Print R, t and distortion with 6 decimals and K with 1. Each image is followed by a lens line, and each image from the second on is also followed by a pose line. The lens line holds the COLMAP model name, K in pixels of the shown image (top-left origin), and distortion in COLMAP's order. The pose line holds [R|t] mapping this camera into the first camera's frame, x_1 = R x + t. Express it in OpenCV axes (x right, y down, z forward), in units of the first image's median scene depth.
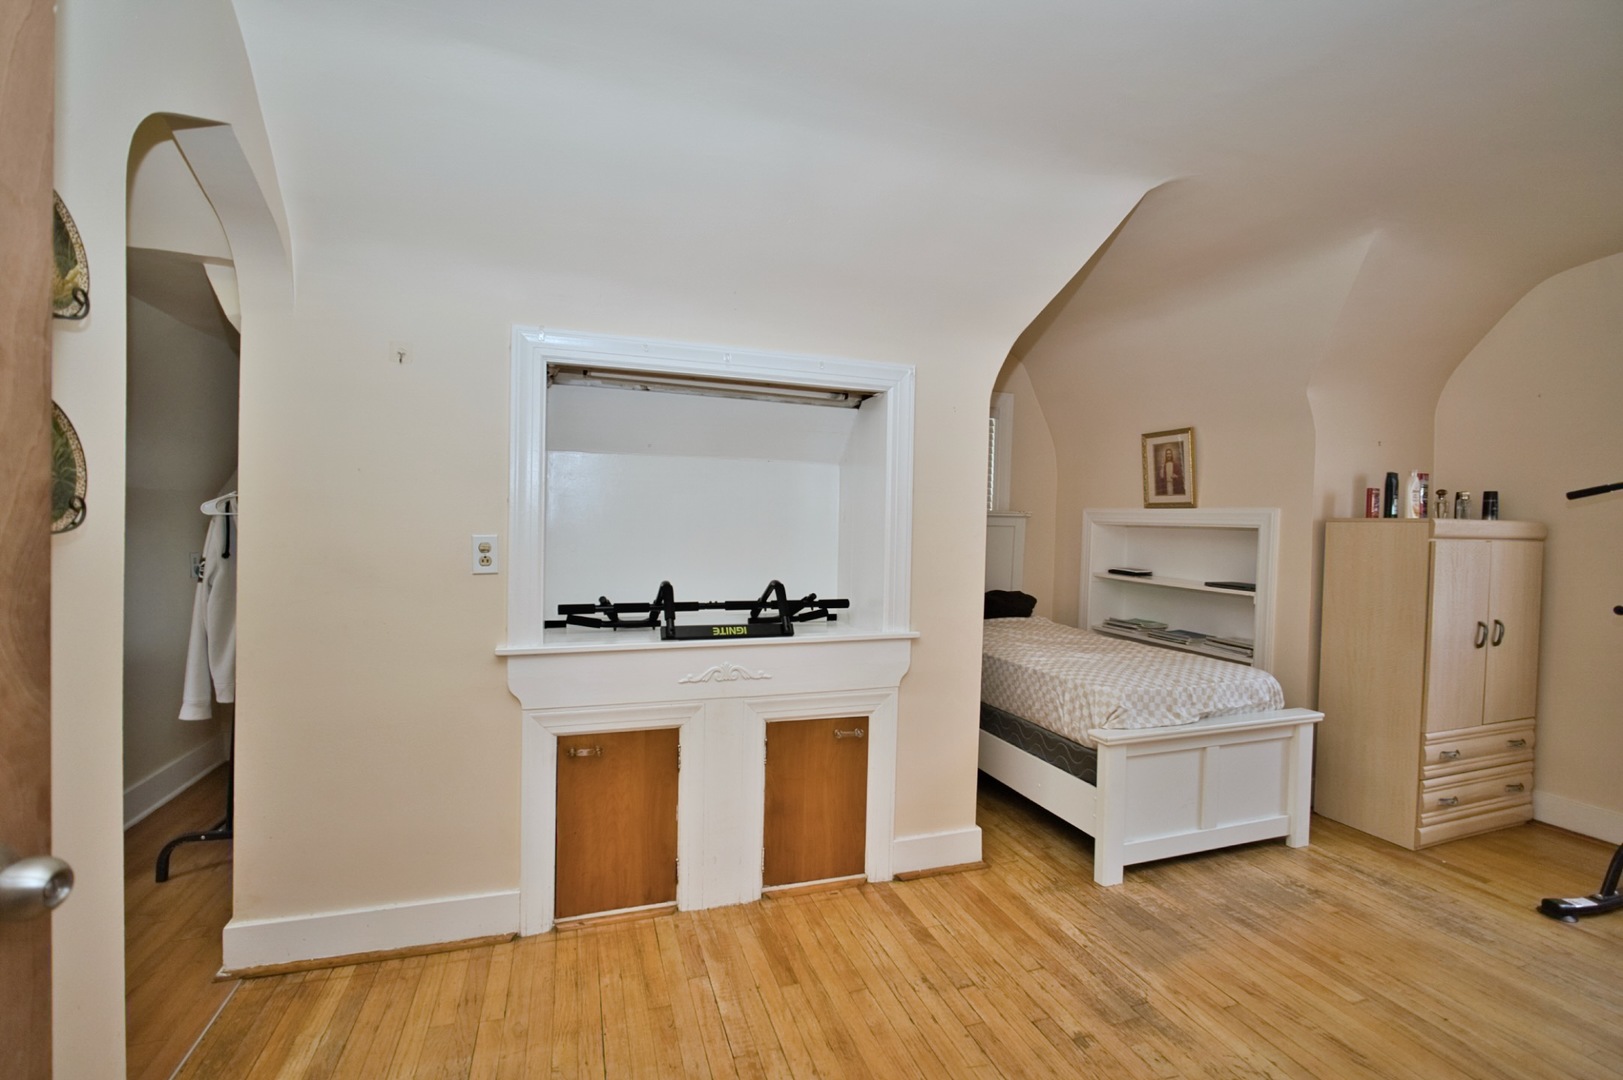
lens RADIAL K [[706.6, 0, 813.9], [0, 706.6, 537.1], [0, 0, 1]] dist [-0.022217, 0.005072]
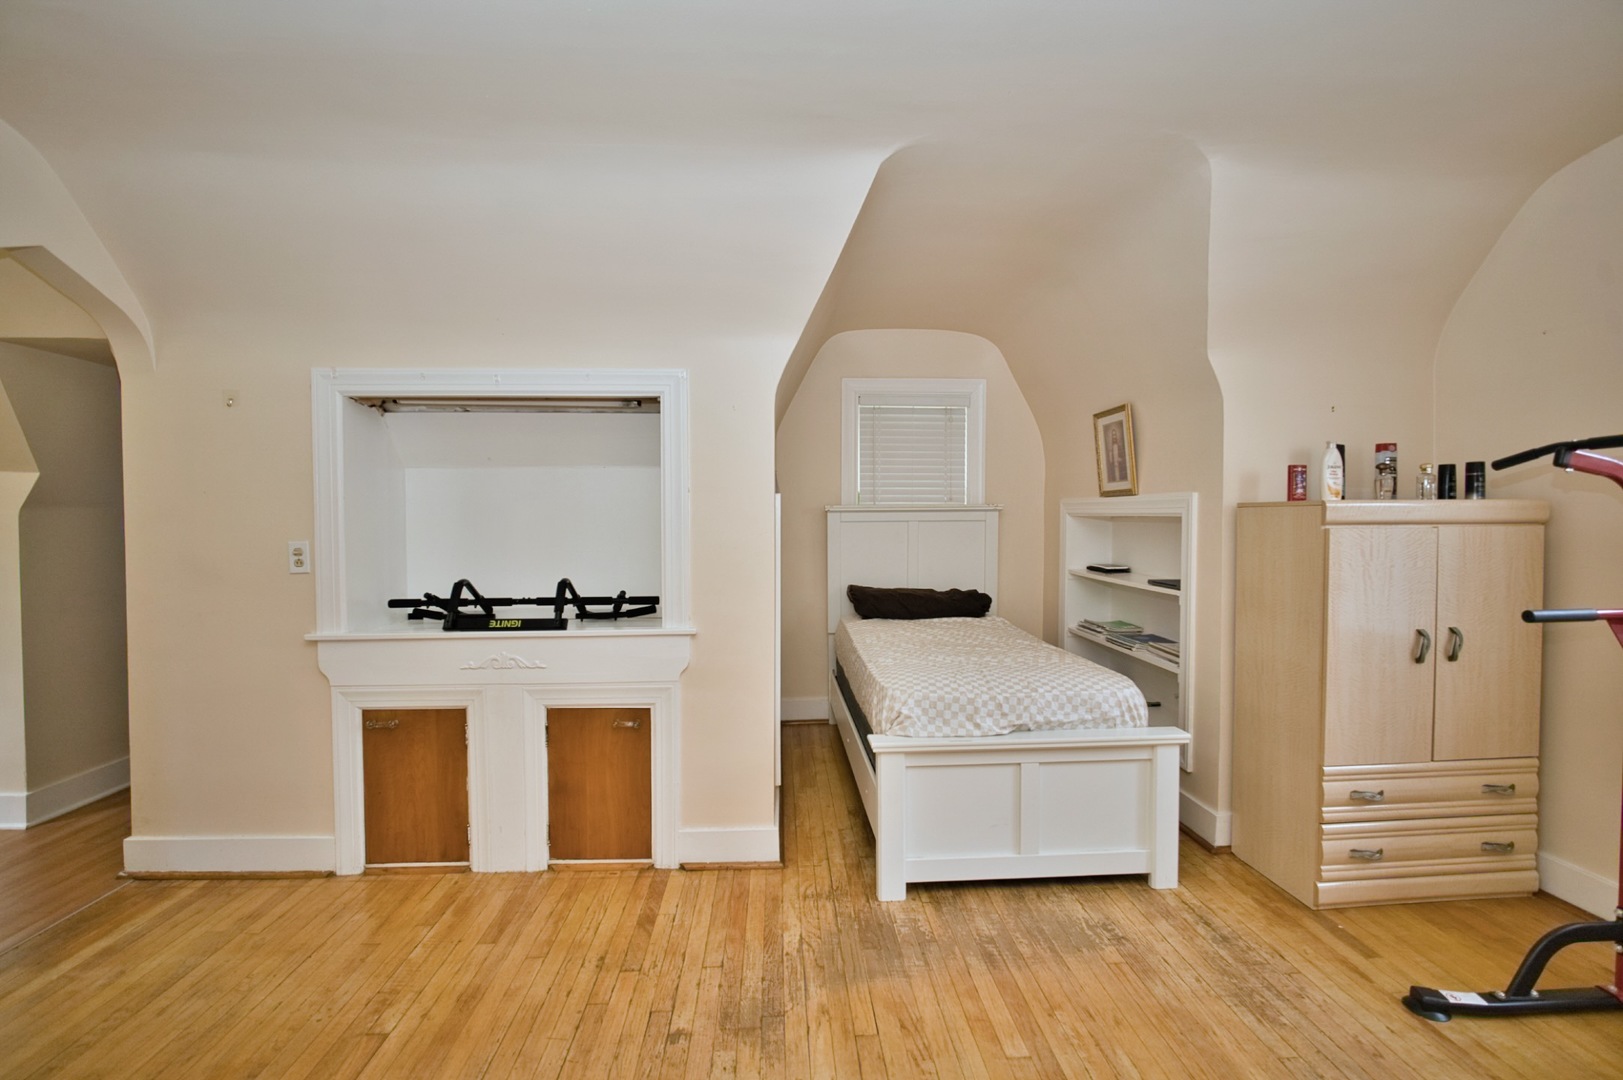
lens RADIAL K [[706.6, 0, 814.7], [0, 706.6, 537.3], [0, 0, 1]] dist [-0.022217, 0.005072]
pose [[0.960998, -0.018544, -0.275932, 0.601347], [0.018957, 0.999820, -0.001171, 0.006451], [0.275904, -0.004106, 0.961176, 0.064642]]
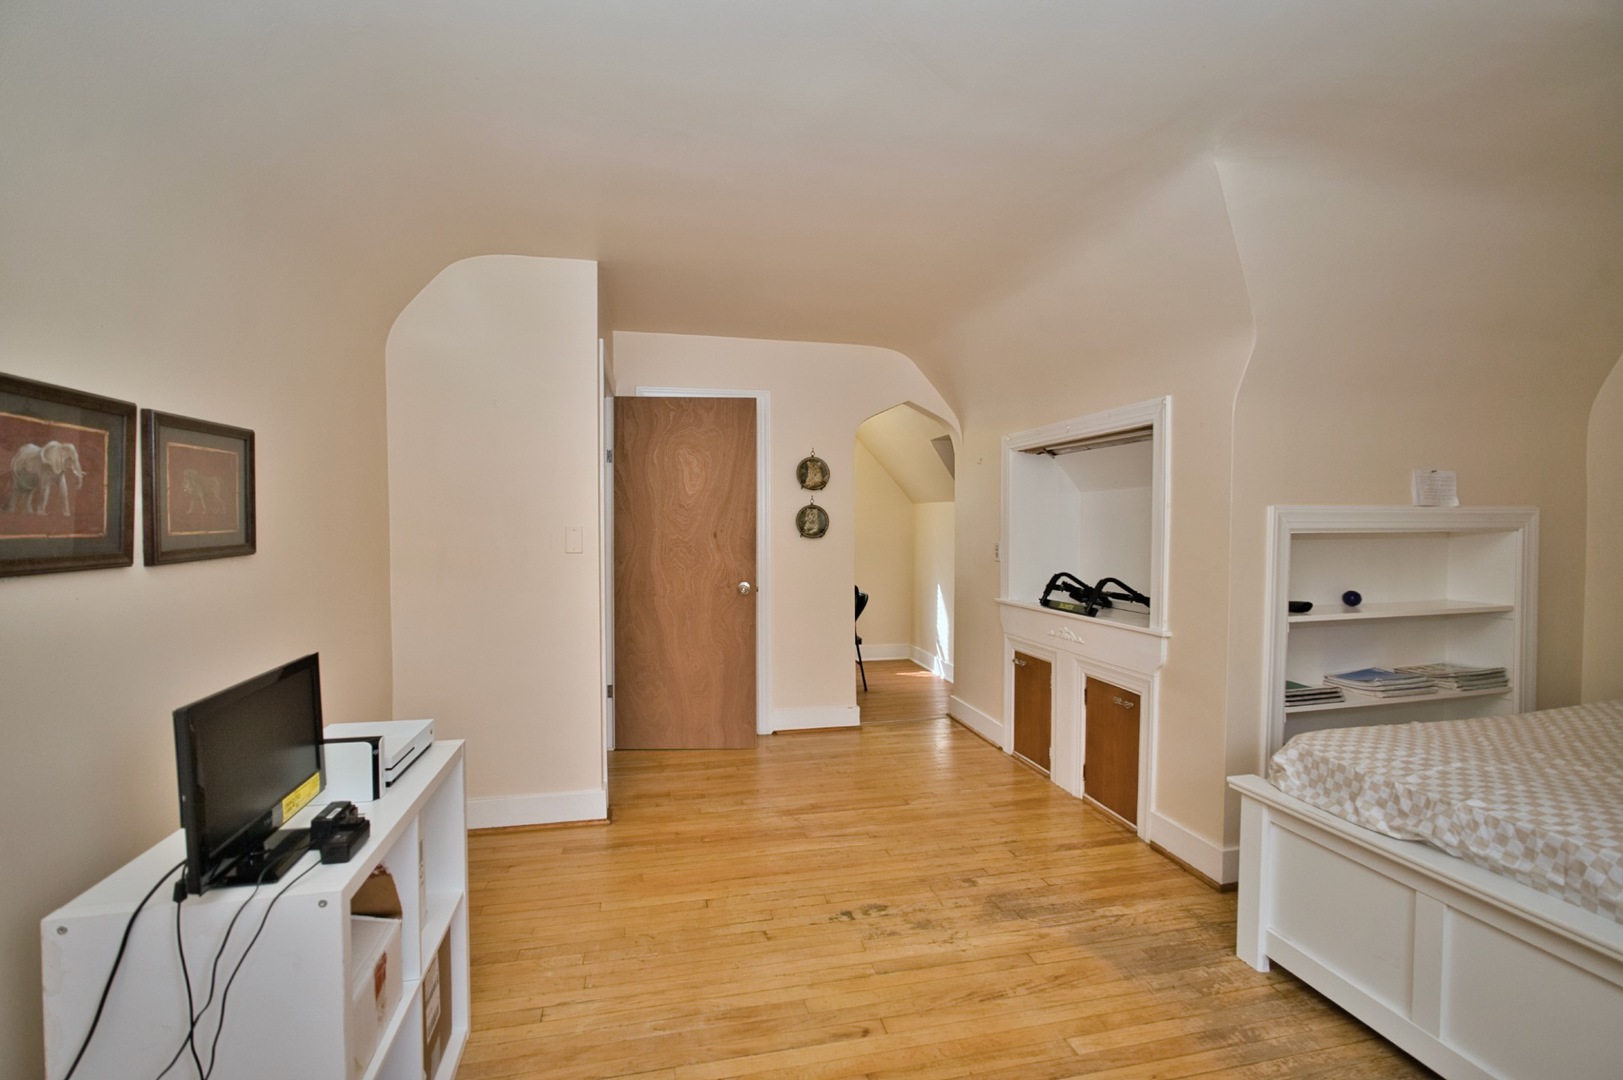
lens RADIAL K [[706.6, 0, 807.2], [0, 706.6, 540.5], [0, 0, 1]] dist [-0.022217, 0.005072]
pose [[-0.109912, 0.000486, -0.993941, 1.325357], [-0.026123, 0.999653, 0.003378, 0.000114], [0.993598, 0.026336, -0.109861, 0.557480]]
